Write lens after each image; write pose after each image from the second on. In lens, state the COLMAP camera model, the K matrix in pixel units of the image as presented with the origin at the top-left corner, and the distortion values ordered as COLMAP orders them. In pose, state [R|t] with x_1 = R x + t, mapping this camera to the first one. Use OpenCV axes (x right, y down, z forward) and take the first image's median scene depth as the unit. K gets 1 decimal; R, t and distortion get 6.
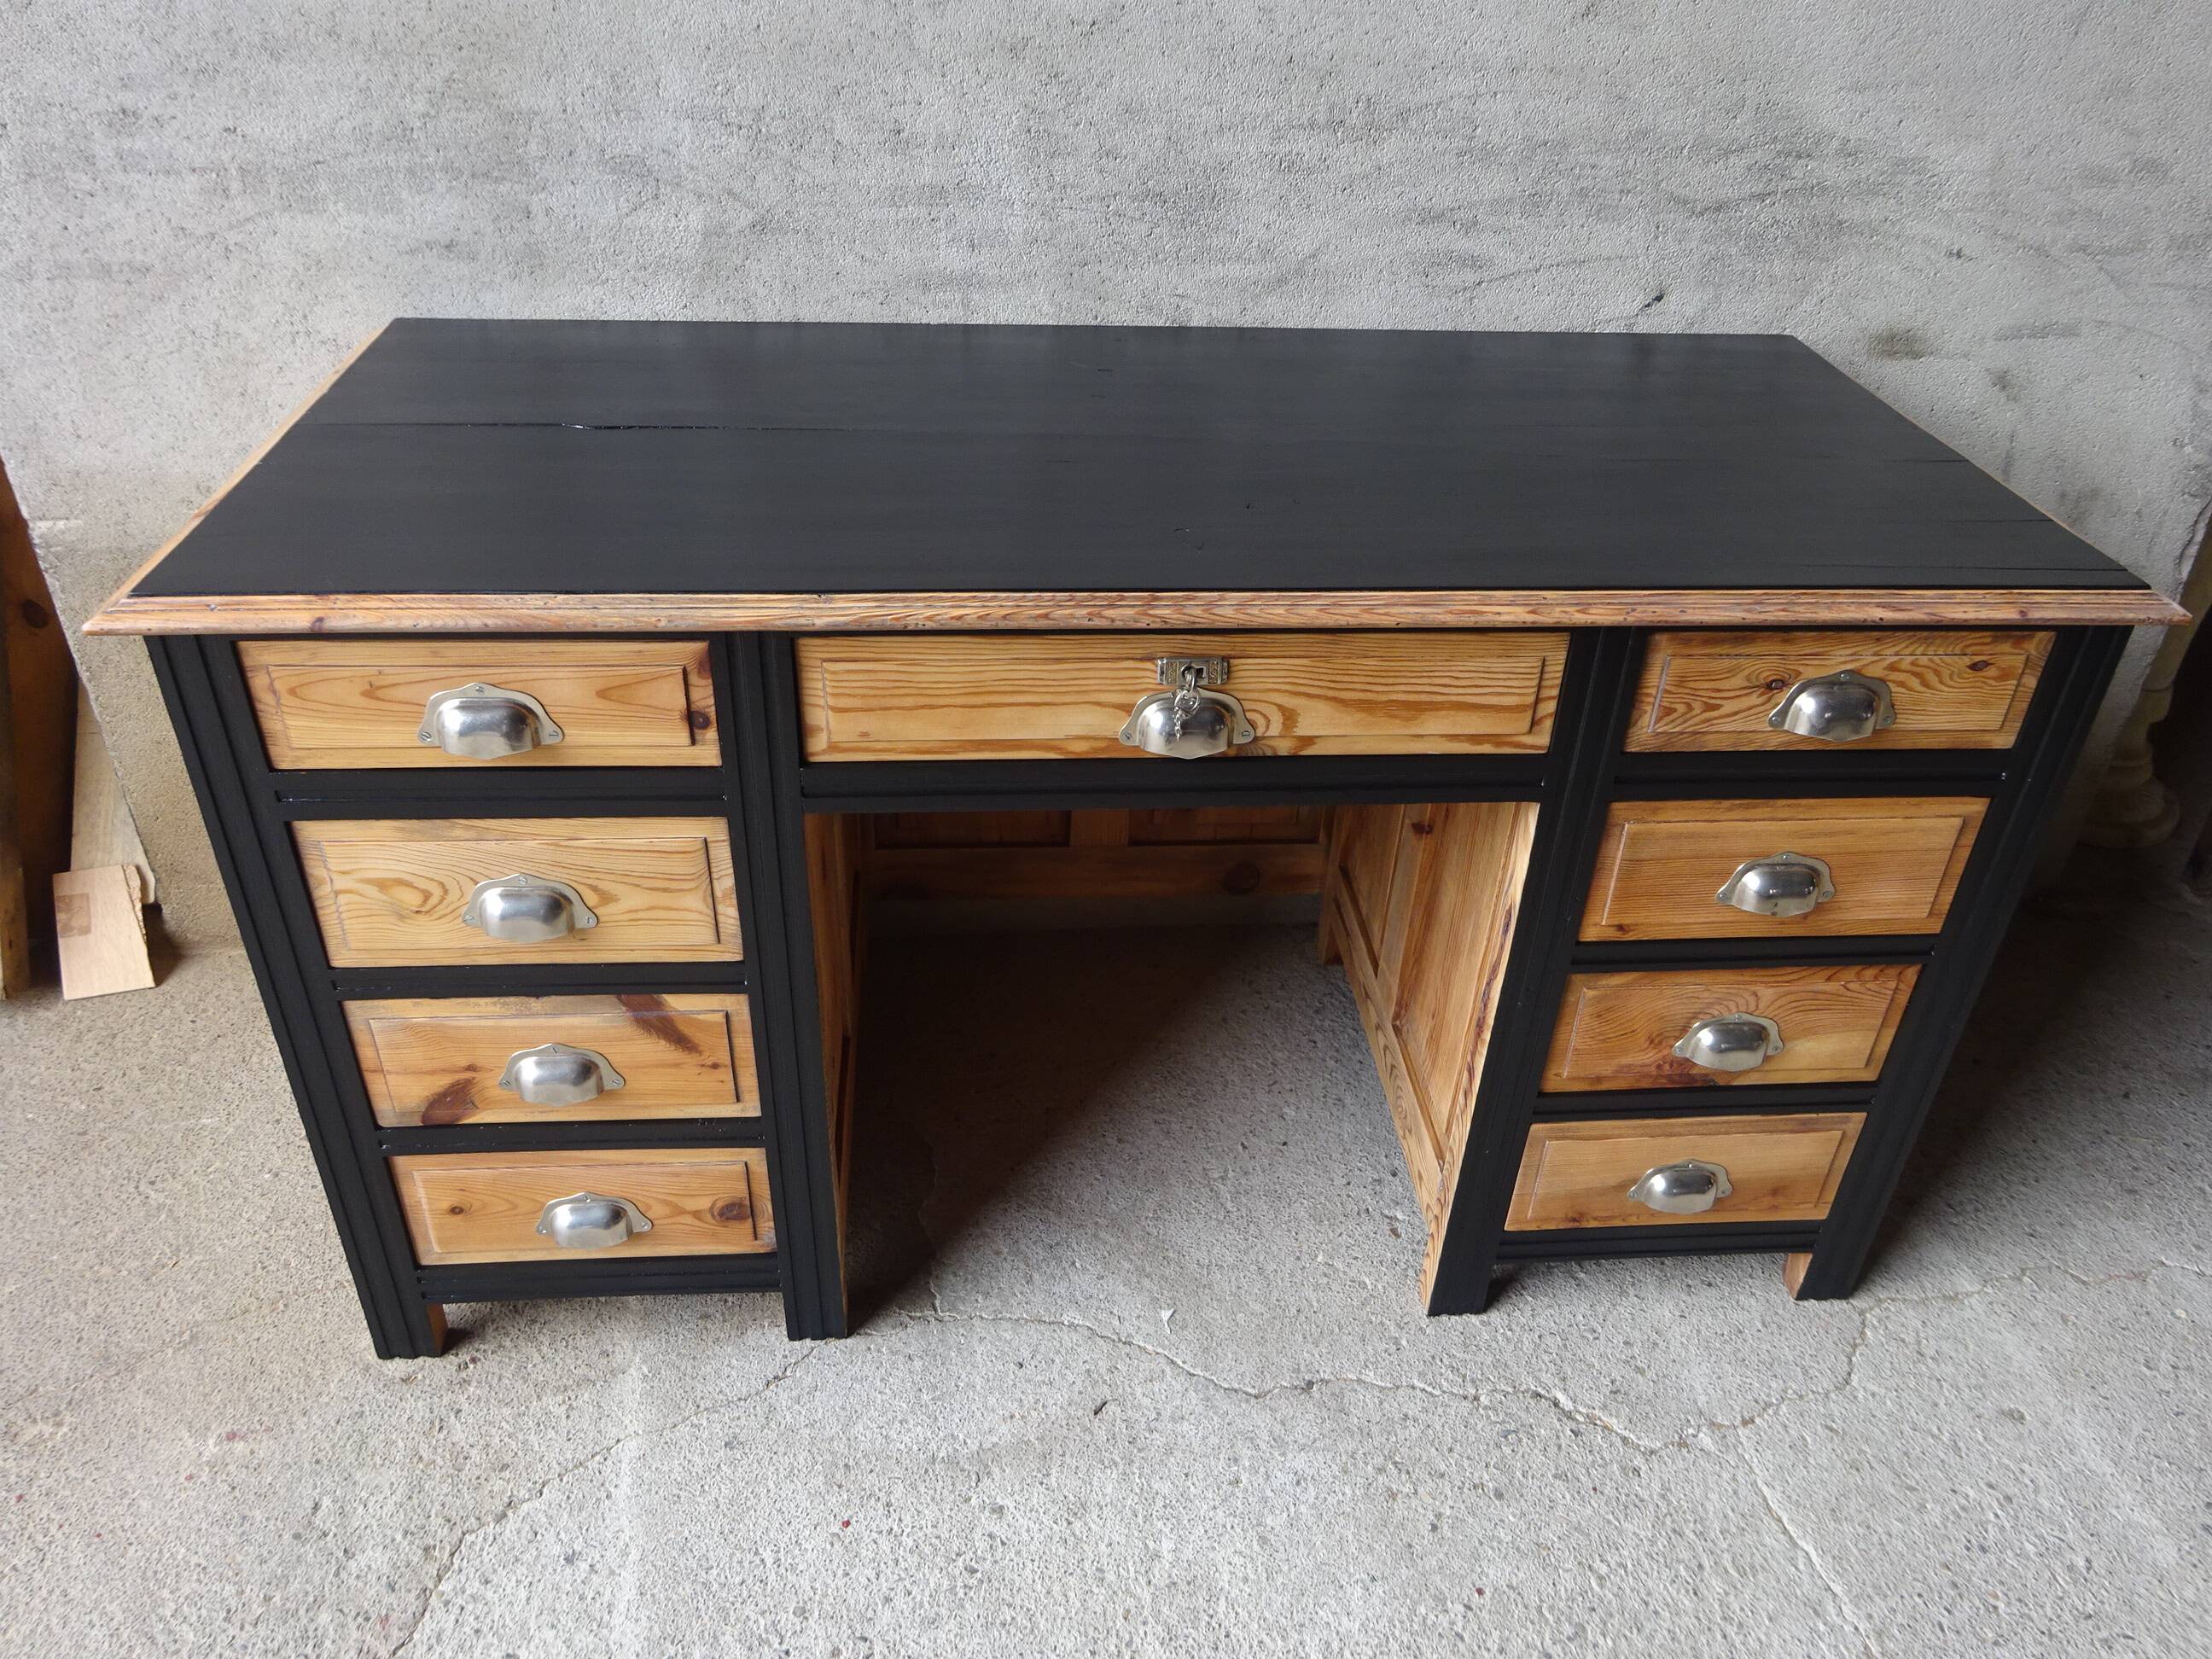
lens RADIAL K [[1617.1, 0, 1106.0], [0, 1617.1, 829.5], [0, 0, 1]] dist [-0.011490, -0.001961]
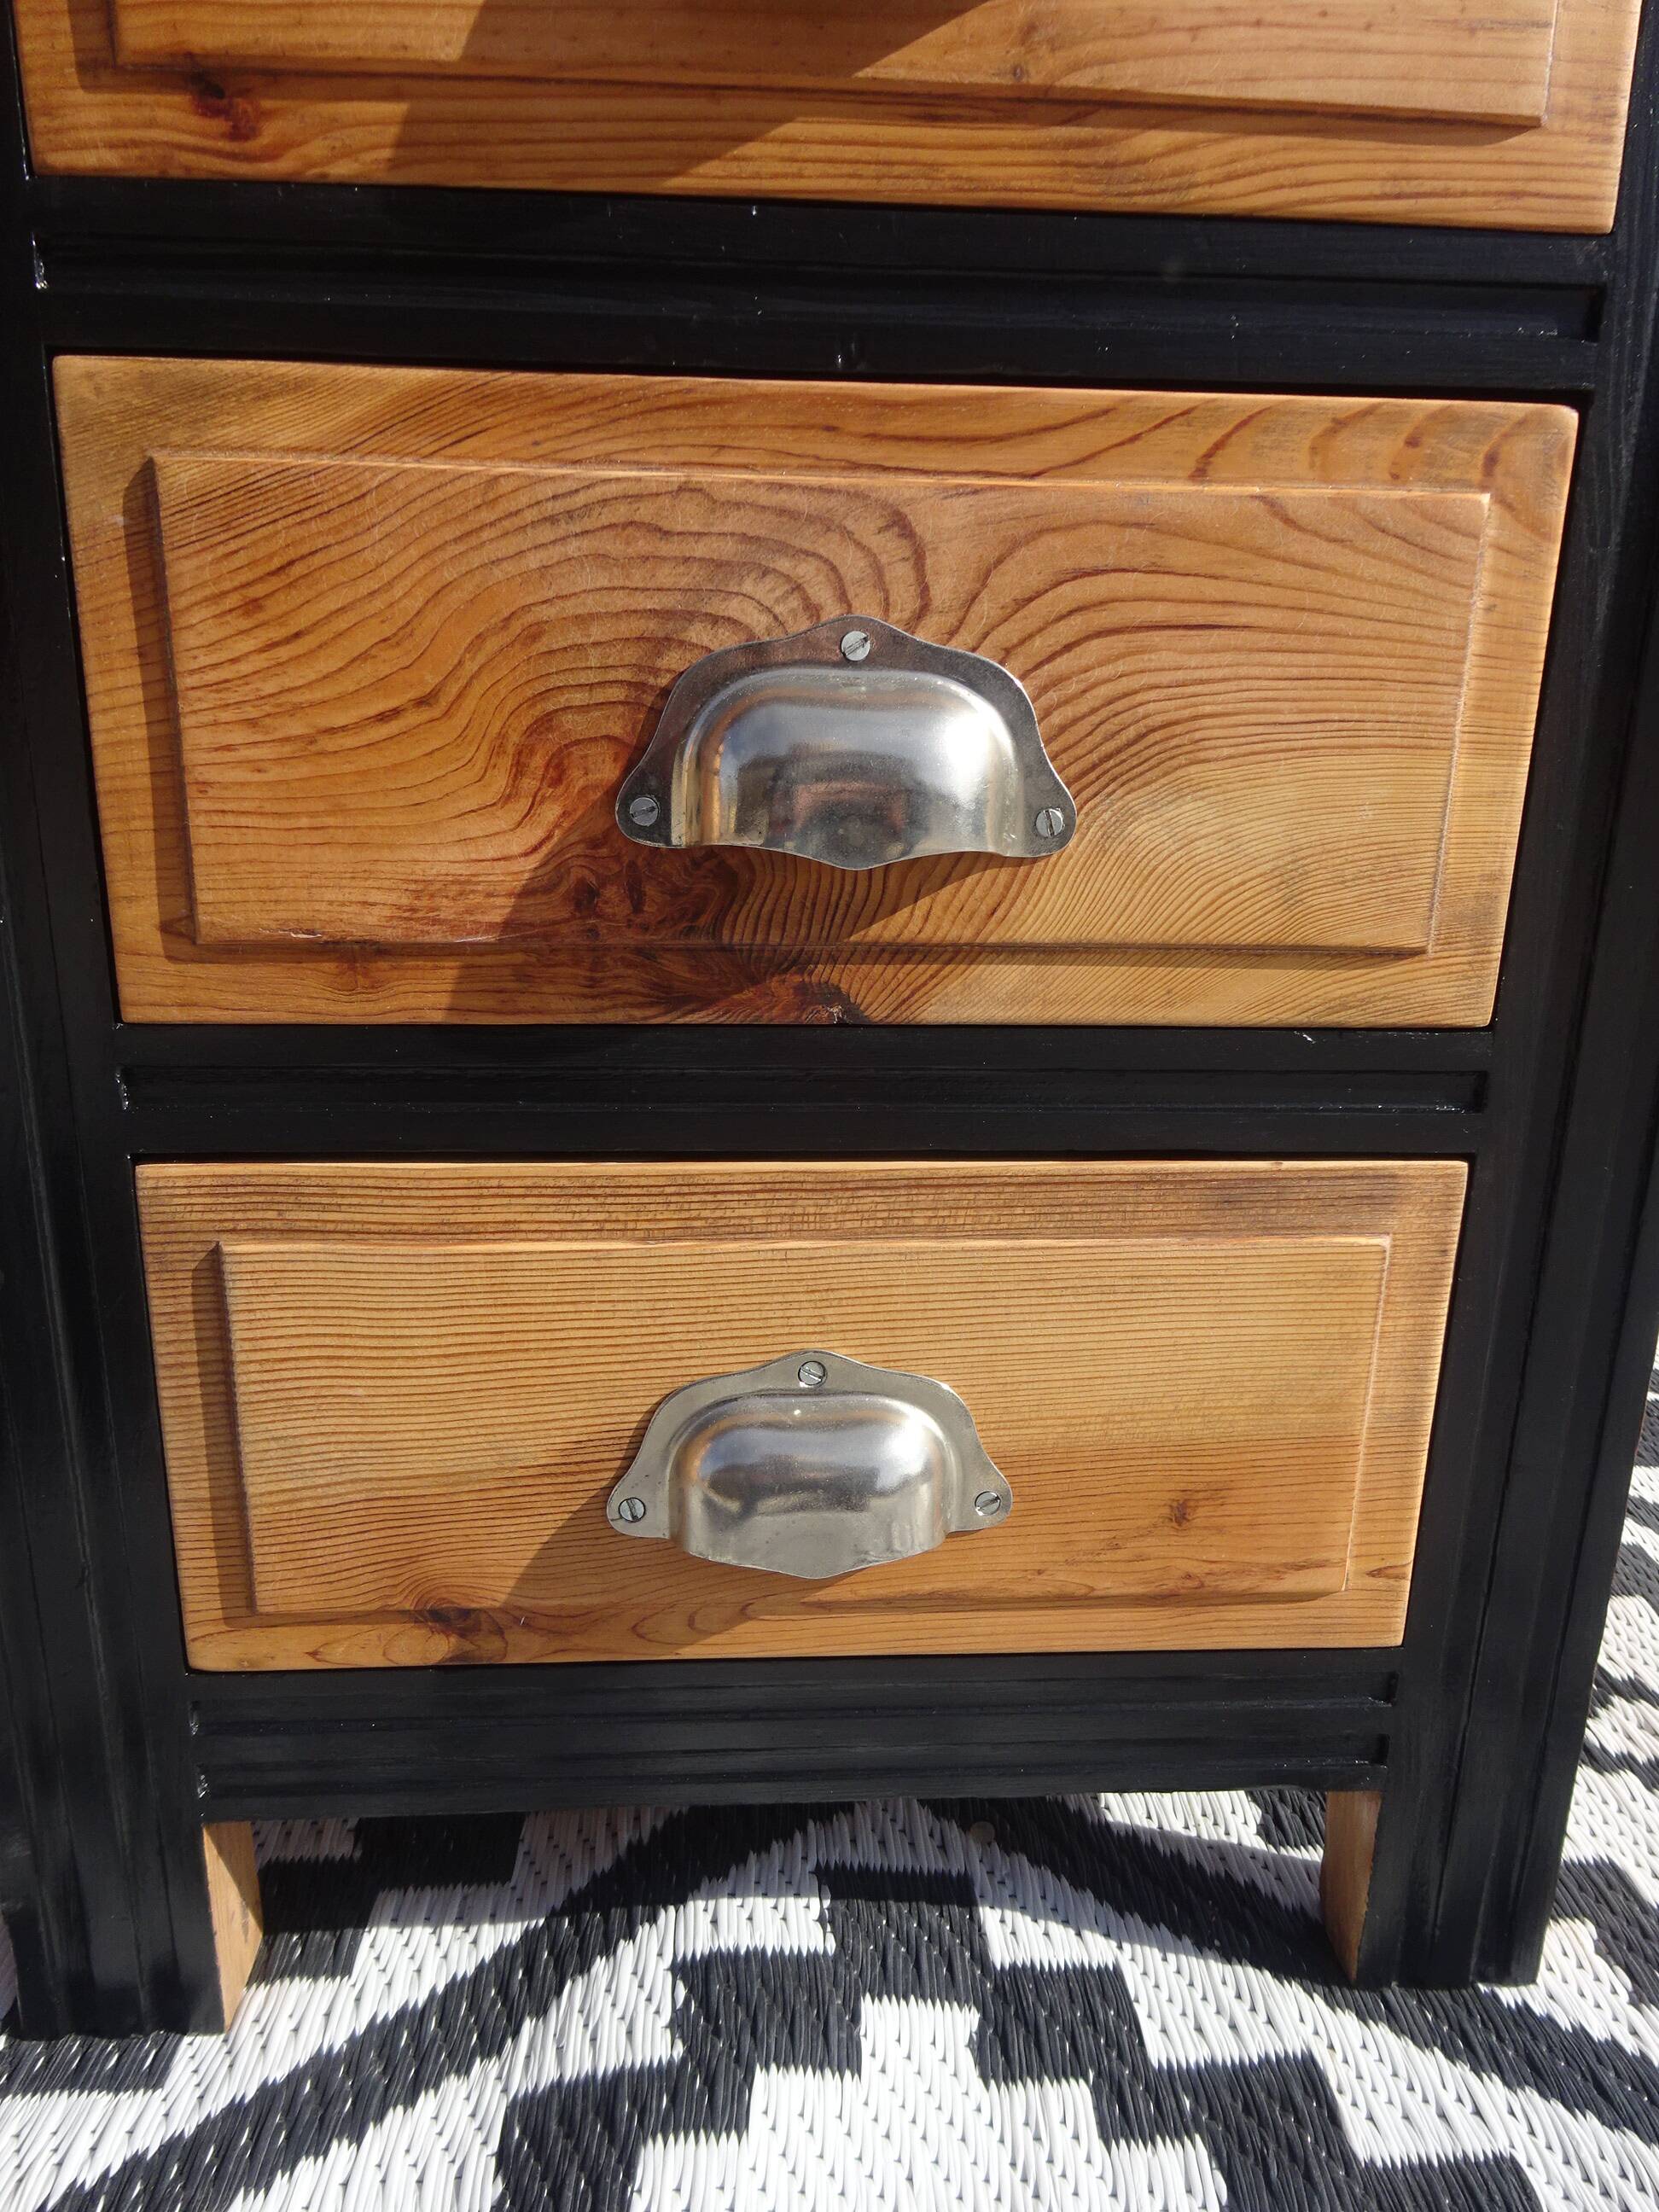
lens RADIAL K [[1630.4, 0, 829.5], [0, 1630.4, 1106.0], [0, 0, 1]] dist [-0.008428, 0.012178]
pose [[0.999851, -0.007407, -0.015572, 0.444777], [0.002790, 0.960628, -0.277823, 0.289544], [0.017017, 0.277739, 0.960506, 0.883198]]
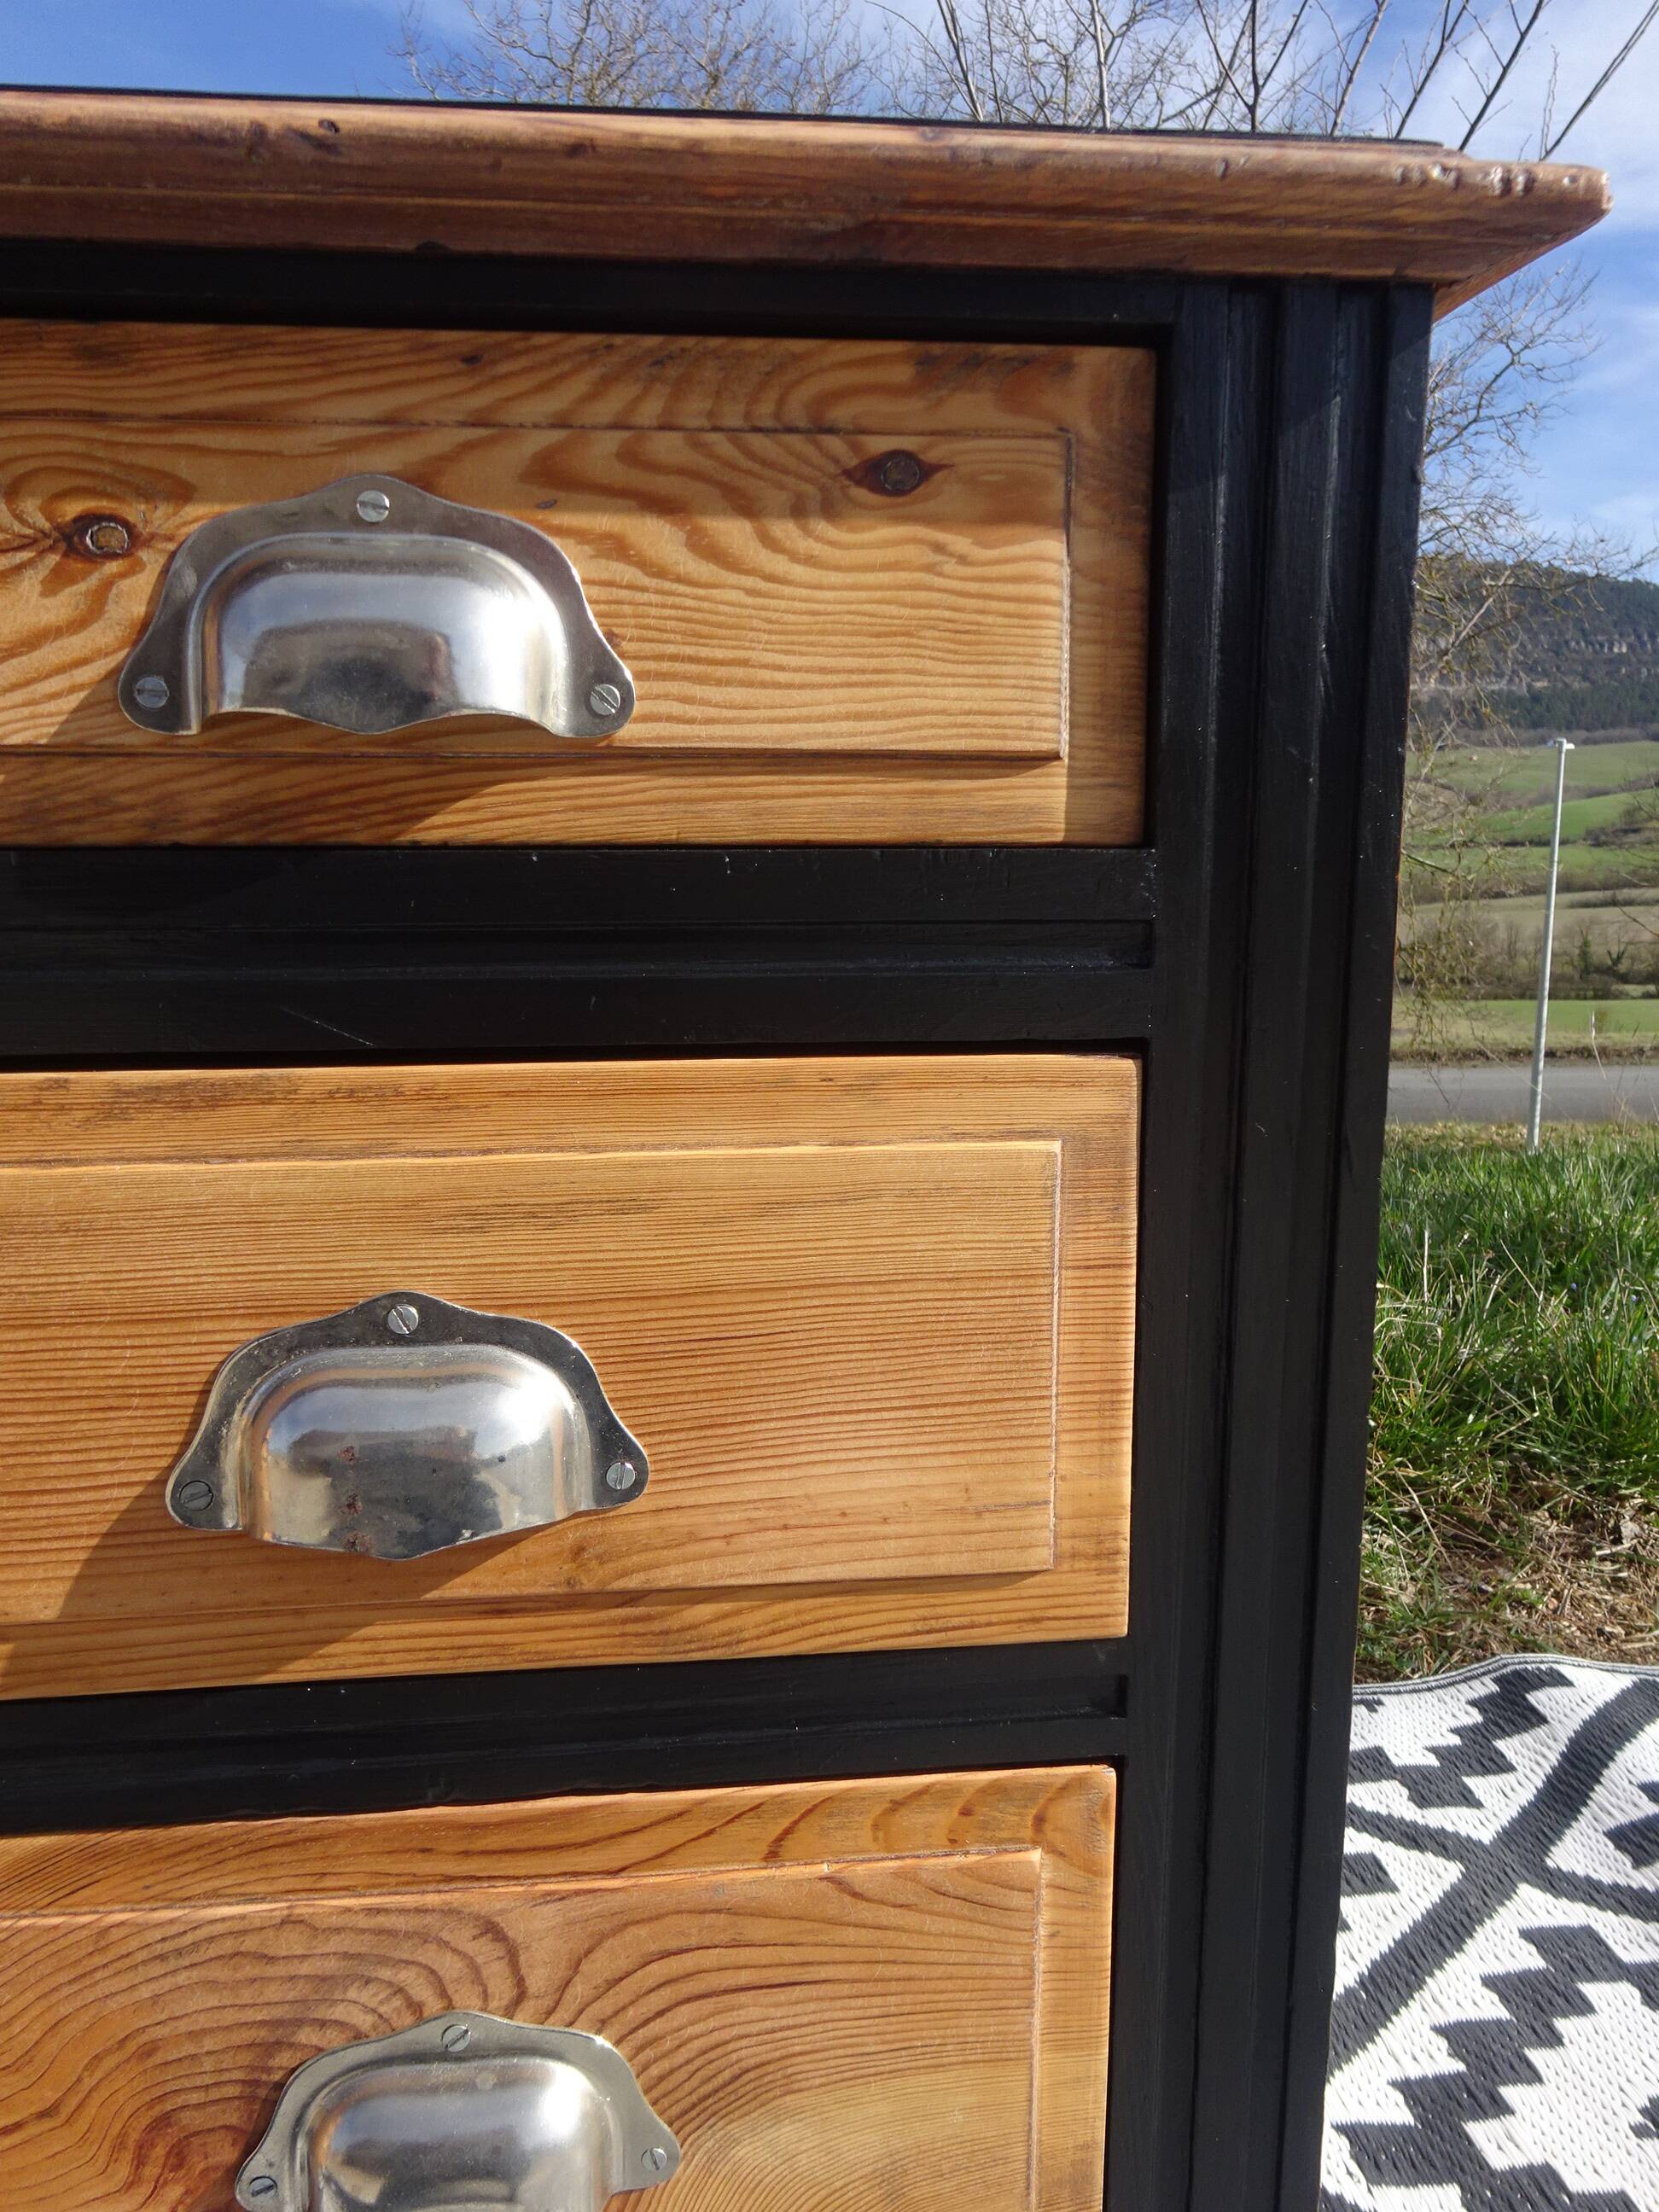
lens RADIAL K [[1630.4, 0, 829.5], [0, 1630.4, 1106.0], [0, 0, 1]] dist [-0.008428, 0.012178]
pose [[0.998897, -0.040670, 0.023479, 0.514127], [0.046601, 0.920214, -0.388631, 0.097251], [-0.005800, 0.389297, 0.921094, 0.787064]]
